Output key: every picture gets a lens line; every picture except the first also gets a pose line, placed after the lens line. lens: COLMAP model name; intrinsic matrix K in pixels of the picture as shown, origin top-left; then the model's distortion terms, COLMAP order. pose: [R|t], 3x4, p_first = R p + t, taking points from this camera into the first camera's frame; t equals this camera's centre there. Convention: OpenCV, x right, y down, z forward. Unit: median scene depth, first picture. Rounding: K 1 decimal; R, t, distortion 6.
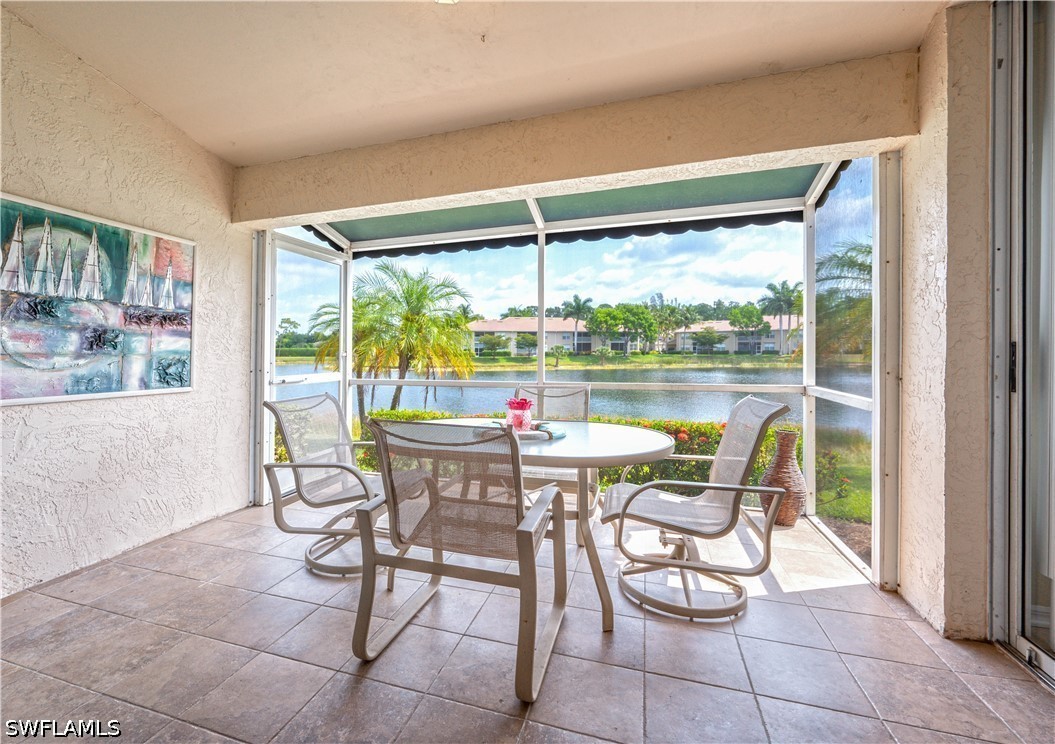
lens RADIAL K [[453.5, 0, 480.1], [0, 453.5, 356.9], [0, 0, 1]] dist [0.003001, -0.000469]
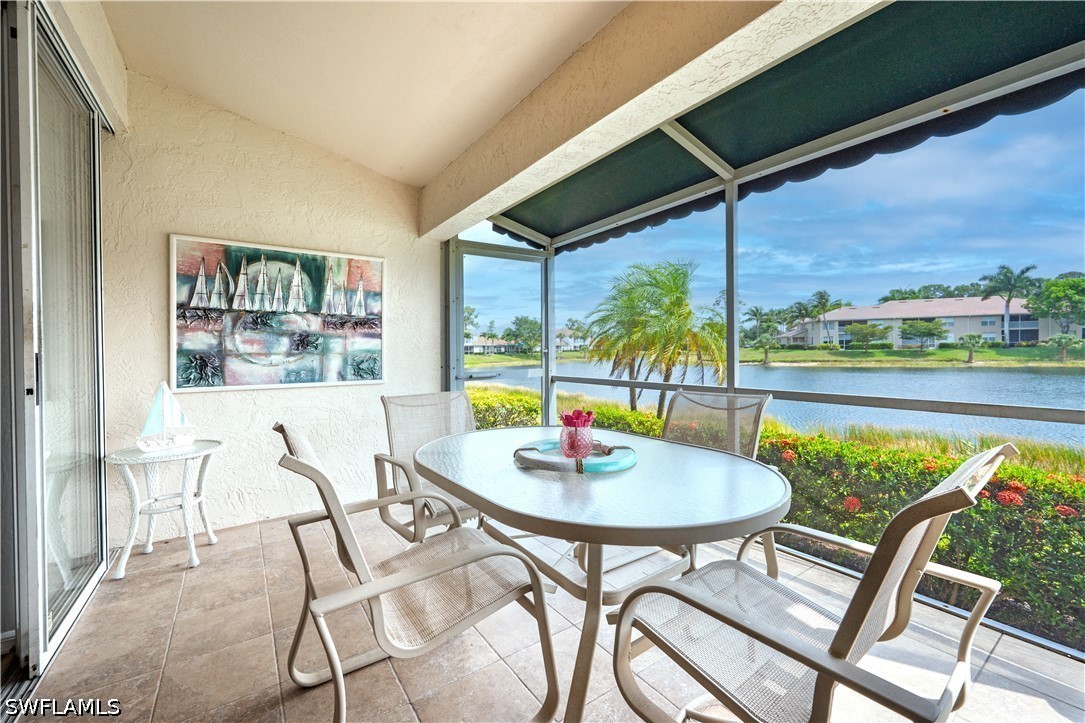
lens RADIAL K [[433.3, 0, 544.2], [0, 433.3, 349.5], [0, 0, 1]] dist [-0.000708, -0.000164]
pose [[0.814391, -0.008145, -0.580259, 0.395542], [0.005917, 0.999966, -0.005731, -0.004805], [0.580286, 0.001233, 0.814412, 0.336115]]
